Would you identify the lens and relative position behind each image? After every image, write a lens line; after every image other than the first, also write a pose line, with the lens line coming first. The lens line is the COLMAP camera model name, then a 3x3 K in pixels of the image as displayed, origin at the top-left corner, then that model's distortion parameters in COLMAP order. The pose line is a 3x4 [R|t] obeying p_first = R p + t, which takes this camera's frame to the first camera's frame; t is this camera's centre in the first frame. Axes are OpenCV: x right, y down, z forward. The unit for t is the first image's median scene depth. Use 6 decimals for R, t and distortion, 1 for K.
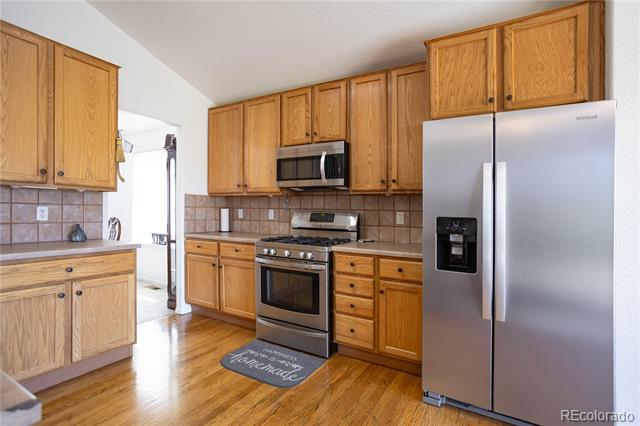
lens RADIAL K [[312.1, 0, 320.1], [0, 312.1, 222.6], [0, 0, 1]] dist [-0.037312, 0.026804]
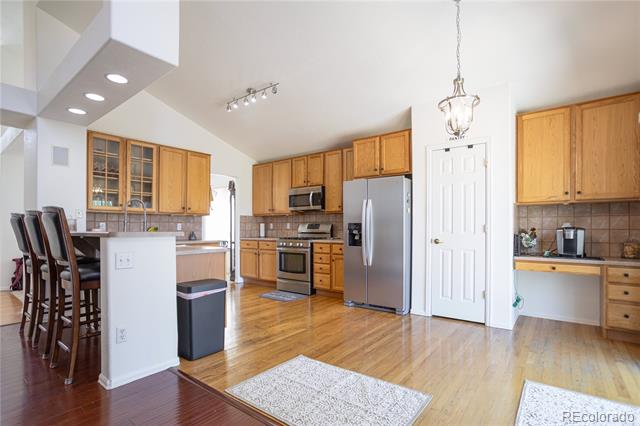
lens RADIAL K [[317.7, 0, 320.0], [0, 317.7, 213.0], [0, 0, 1]] dist [0.000188, -0.000025]
pose [[0.990173, -0.028887, -0.136832, 0.326641], [0.017514, 0.996345, -0.083604, 0.066039], [0.138747, 0.080386, 0.987060, -0.899518]]
